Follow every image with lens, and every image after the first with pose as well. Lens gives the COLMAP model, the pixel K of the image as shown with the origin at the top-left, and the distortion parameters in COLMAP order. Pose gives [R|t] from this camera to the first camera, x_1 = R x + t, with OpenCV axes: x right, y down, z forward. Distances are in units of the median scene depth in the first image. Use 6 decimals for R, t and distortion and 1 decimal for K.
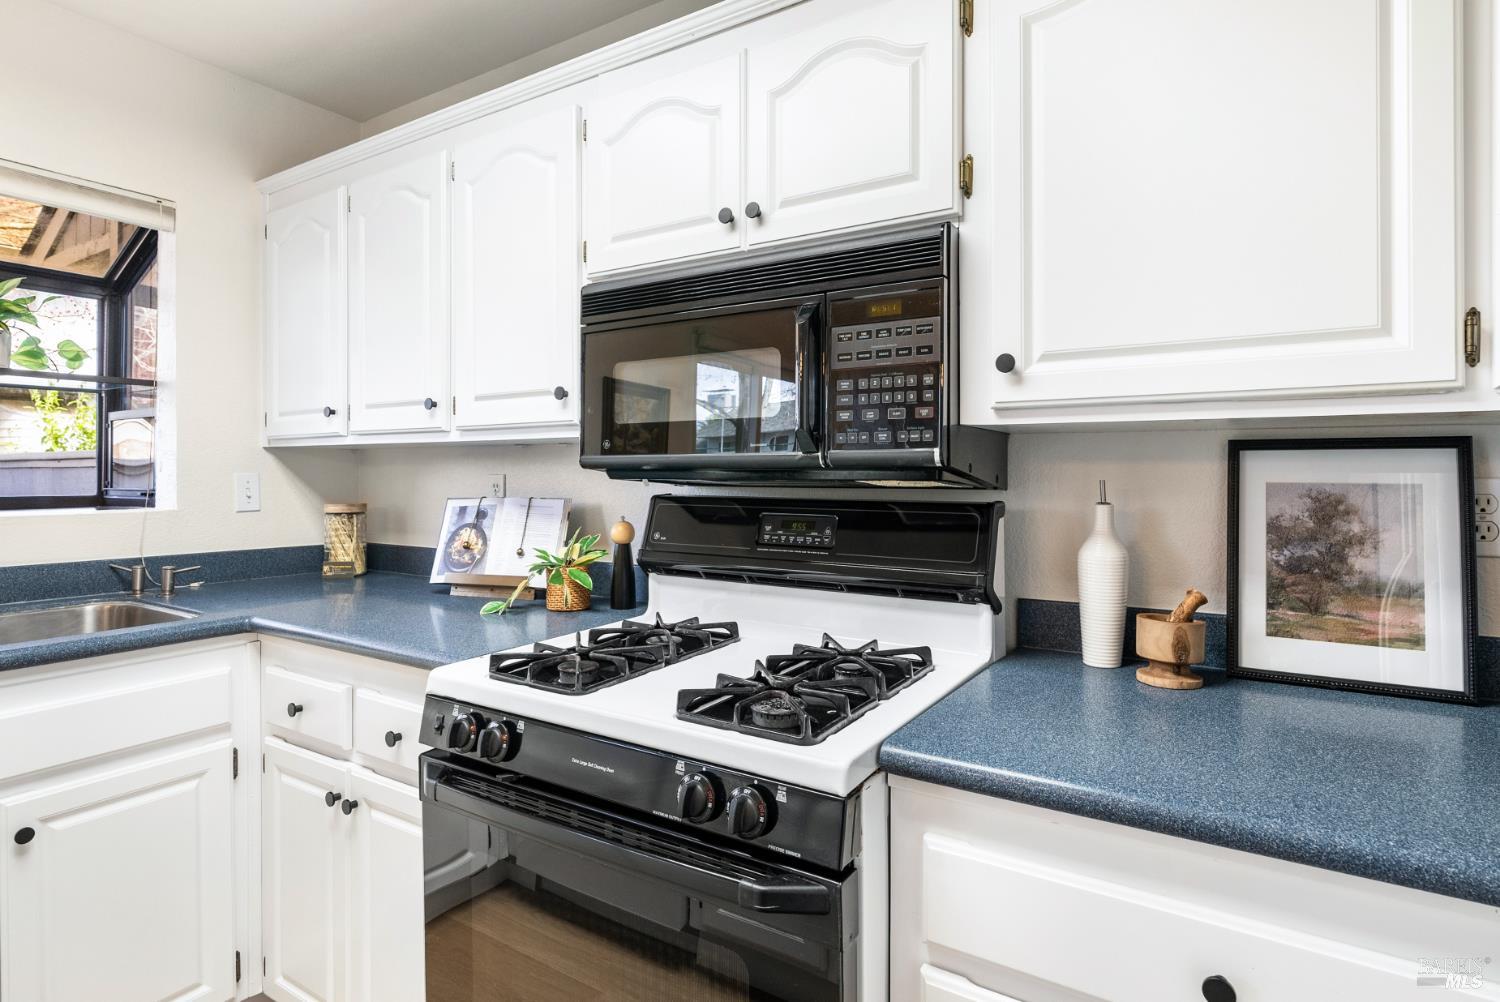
lens RADIAL K [[795.6, 0, 725.8], [0, 795.6, 471.8], [0, 0, 1]] dist [-0.003073, -0.000031]
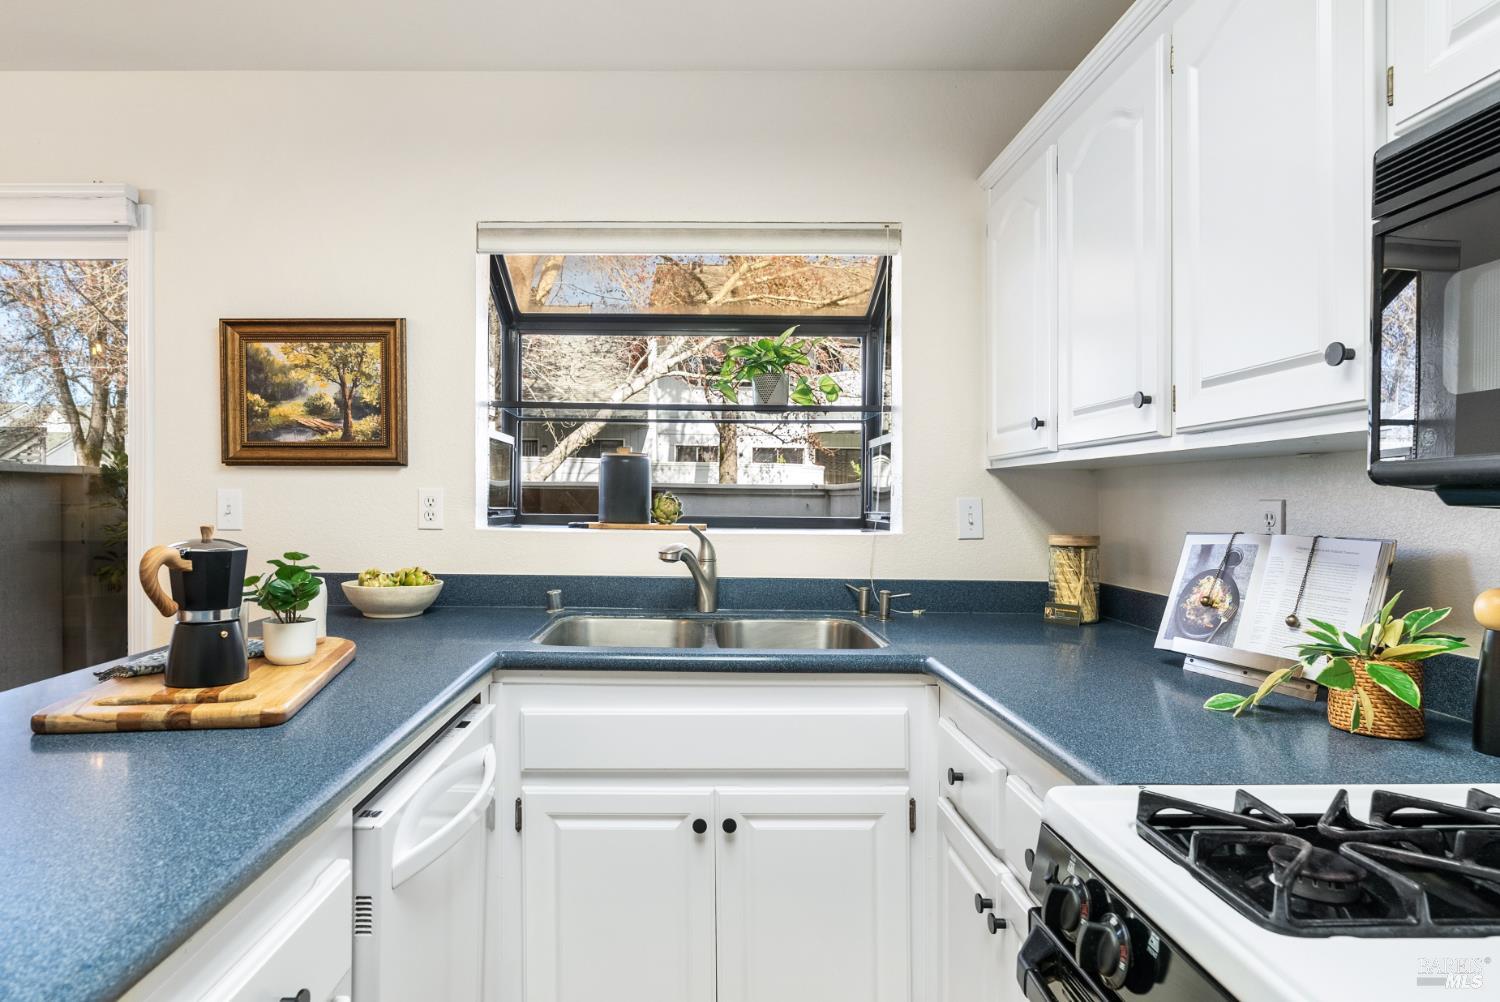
lens RADIAL K [[795.6, 0, 750.8], [0, 795.6, 502.6], [0, 0, 1]] dist [-0.003073, -0.000031]
pose [[0.553700, 0.004720, -0.832703, 0.034270], [-0.006262, 0.999979, 0.001504, 0.009405], [0.832693, 0.004381, 0.553718, 0.337439]]
